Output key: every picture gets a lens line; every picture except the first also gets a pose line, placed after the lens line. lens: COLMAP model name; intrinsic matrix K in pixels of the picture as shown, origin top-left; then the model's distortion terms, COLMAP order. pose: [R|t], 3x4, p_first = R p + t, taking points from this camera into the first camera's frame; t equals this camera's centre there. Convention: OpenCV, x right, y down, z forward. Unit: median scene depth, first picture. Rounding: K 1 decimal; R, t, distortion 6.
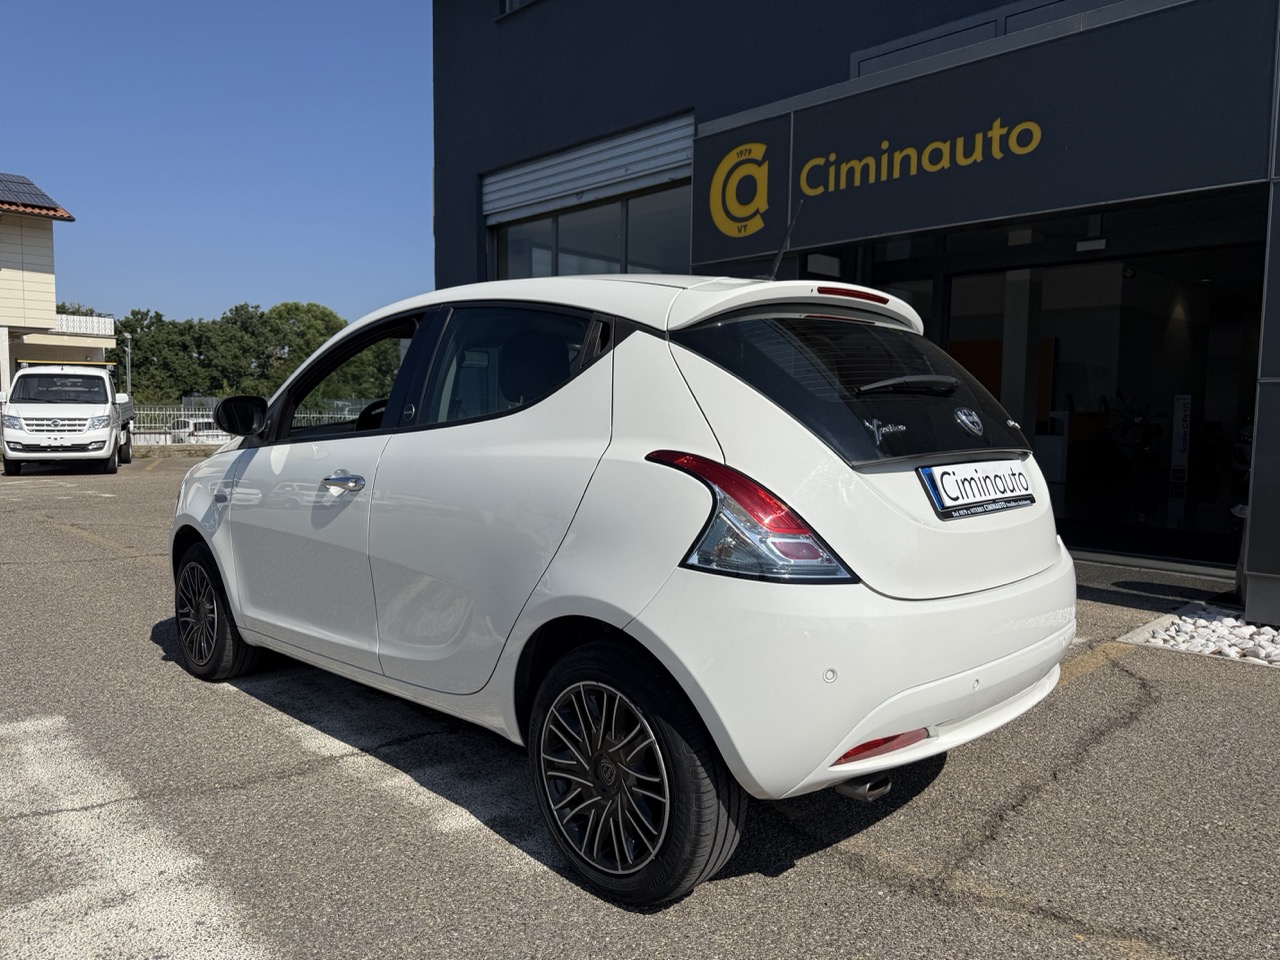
lens RADIAL K [[905.2, 0, 636.3], [0, 905.2, 487.5], [0, 0, 1]] dist [0.023550, -0.036901]
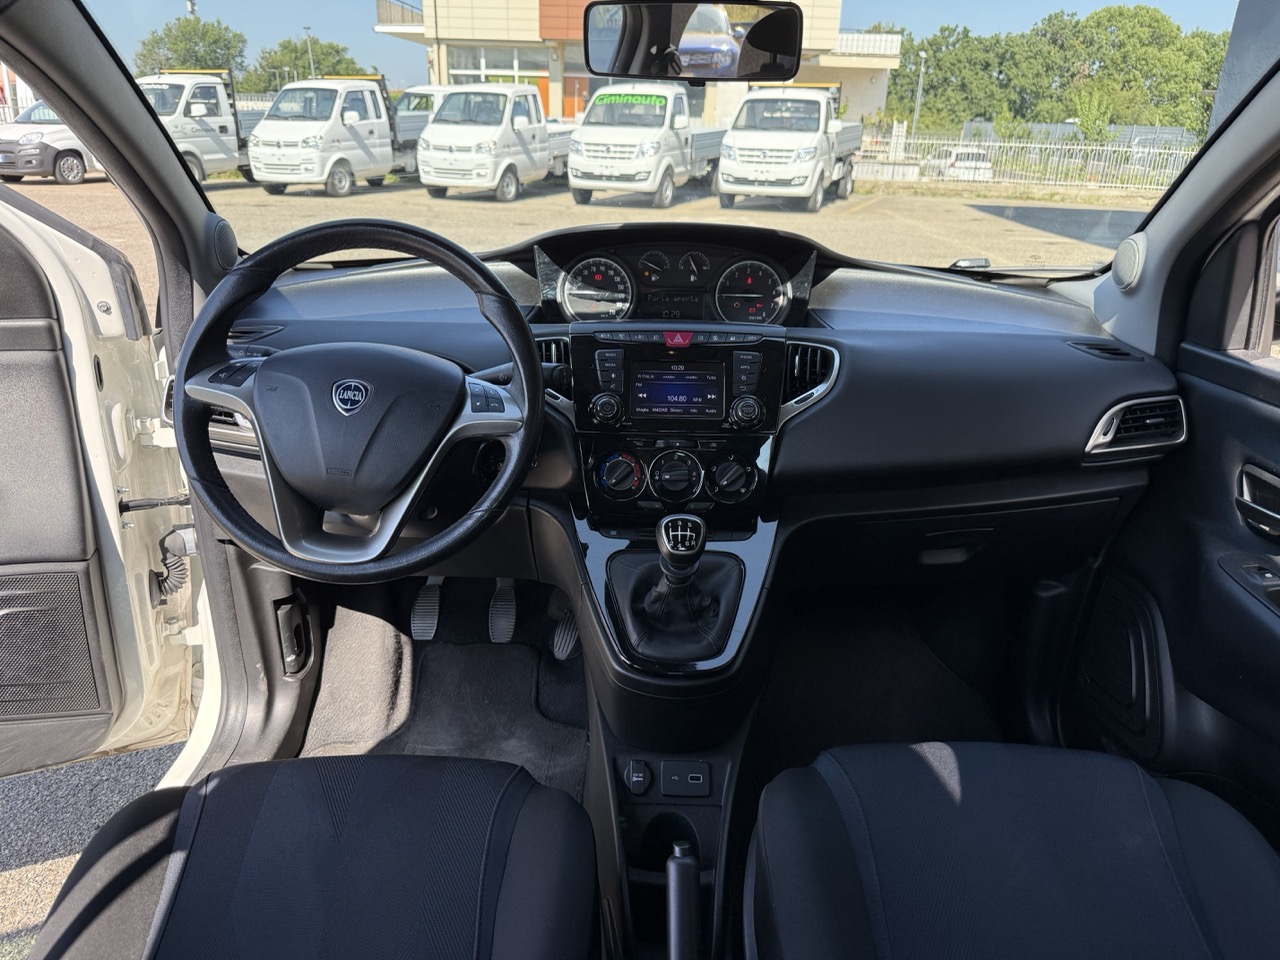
lens RADIAL K [[905.2, 0, 638.2], [0, 905.2, 487.6], [0, 0, 1]] dist [0.023550, -0.036901]
pose [[0.695612, 0.274061, -0.664089, -0.006960], [-0.077556, 0.947622, 0.309834, -0.065644], [0.714219, -0.164020, 0.680433, 0.540361]]
